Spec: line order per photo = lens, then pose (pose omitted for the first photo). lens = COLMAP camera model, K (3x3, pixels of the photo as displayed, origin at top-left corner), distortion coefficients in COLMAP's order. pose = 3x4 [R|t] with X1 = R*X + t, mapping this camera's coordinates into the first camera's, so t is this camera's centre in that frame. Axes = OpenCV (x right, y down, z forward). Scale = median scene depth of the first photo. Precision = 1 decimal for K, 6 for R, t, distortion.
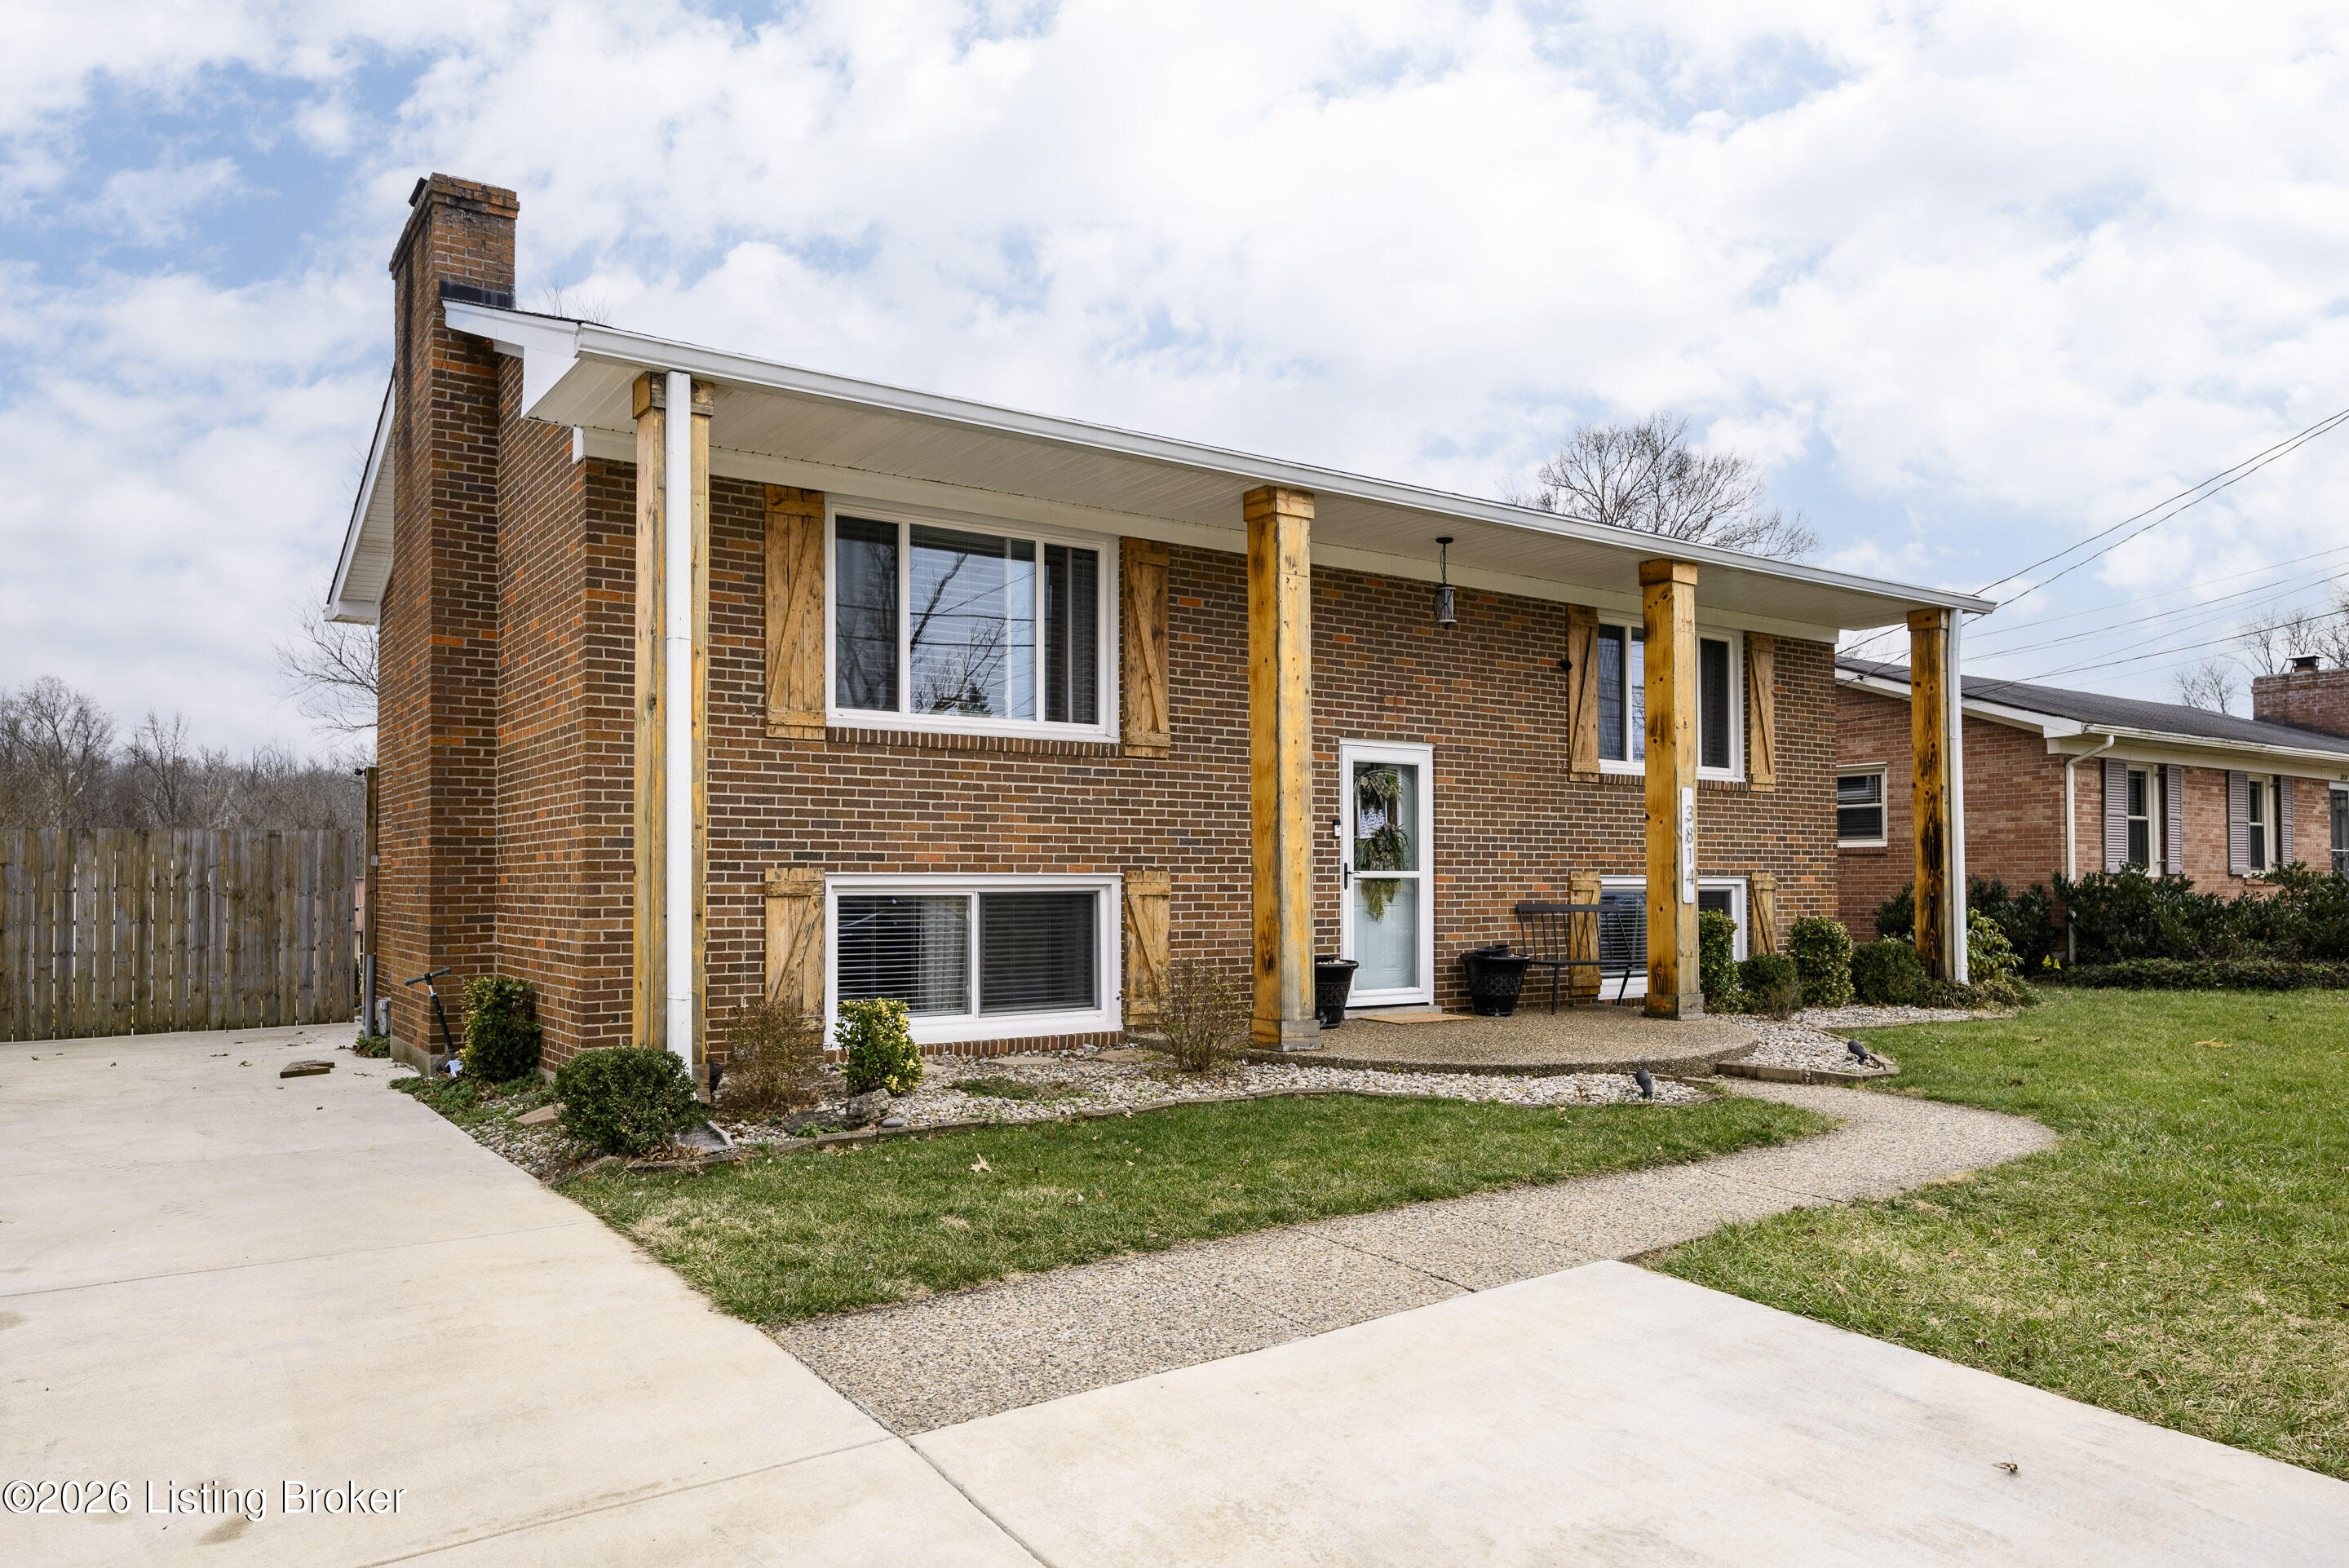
lens RADIAL K [[1611.5, 0, 1209.7], [0, 1611.5, 840.5], [0, 0, 1]] dist [0.007336, -0.001141]
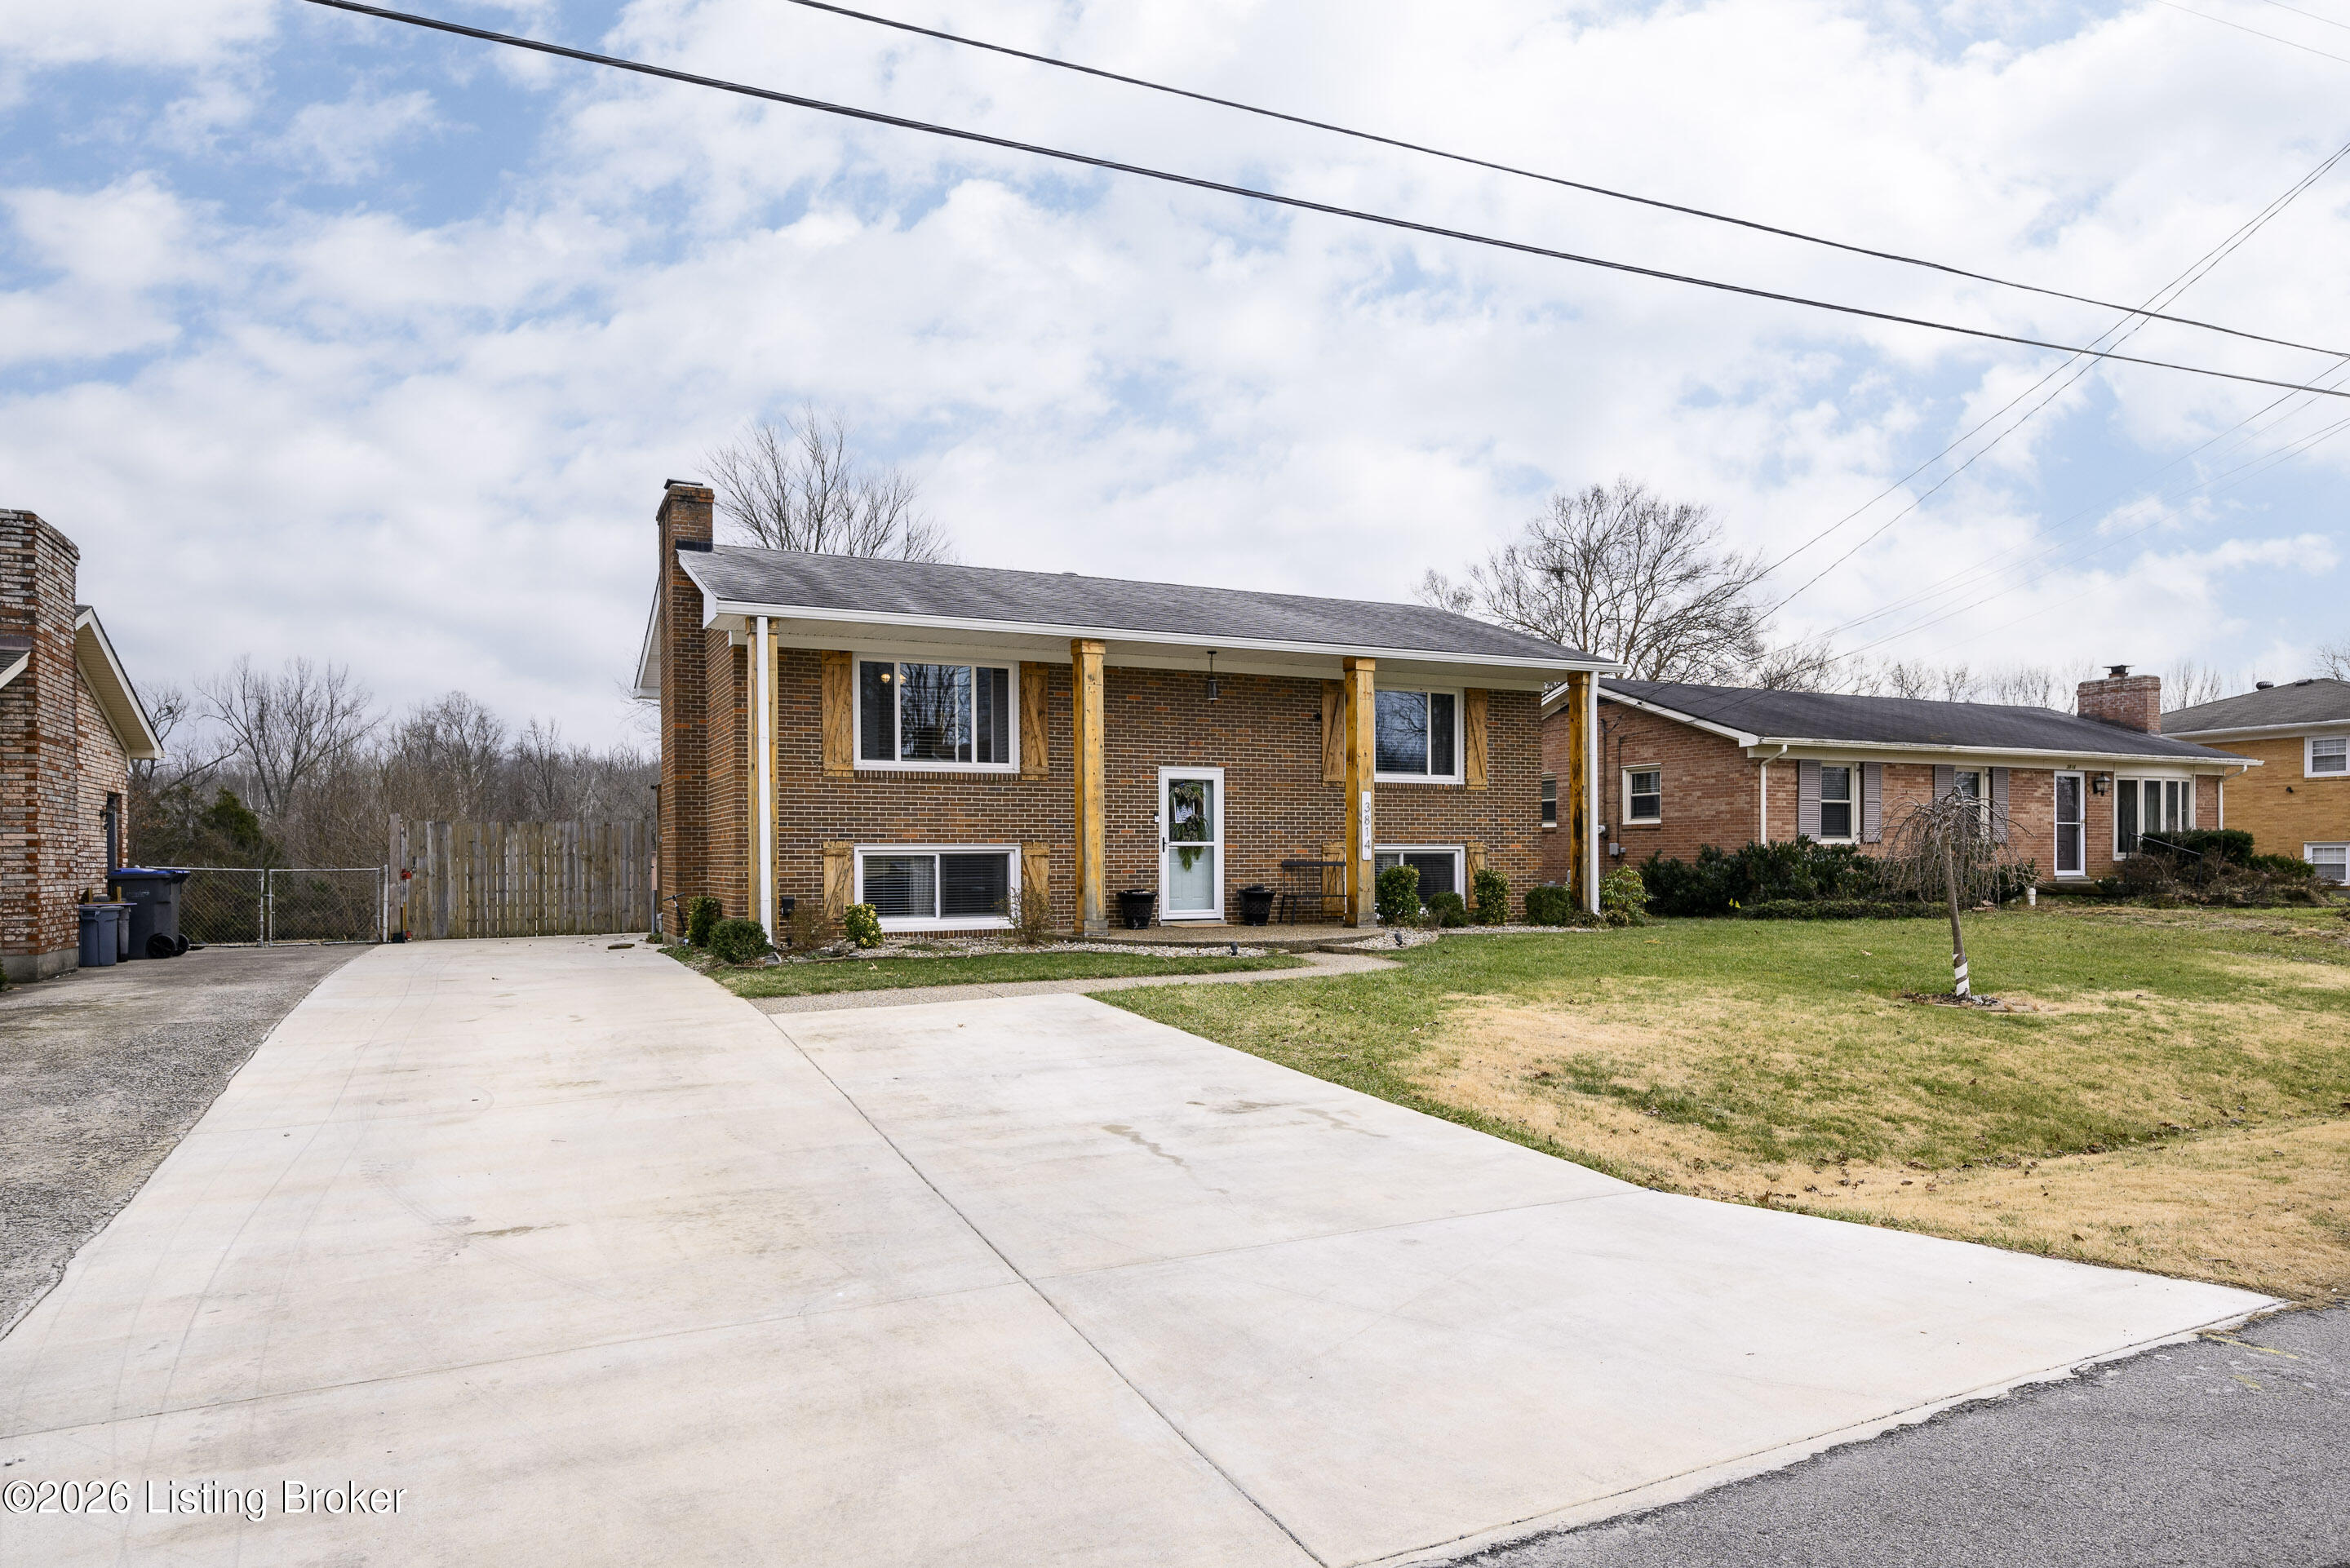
lens RADIAL K [[1448.8, 0, 1141.5], [0, 1448.8, 855.6], [0, 0, 1]] dist [0.011324, -0.001080]
pose [[0.983112, -0.003101, -0.182979, 0.346656], [0.007902, 0.999643, 0.025514, -0.006505], [0.182834, -0.026528, 0.982786, -0.550562]]
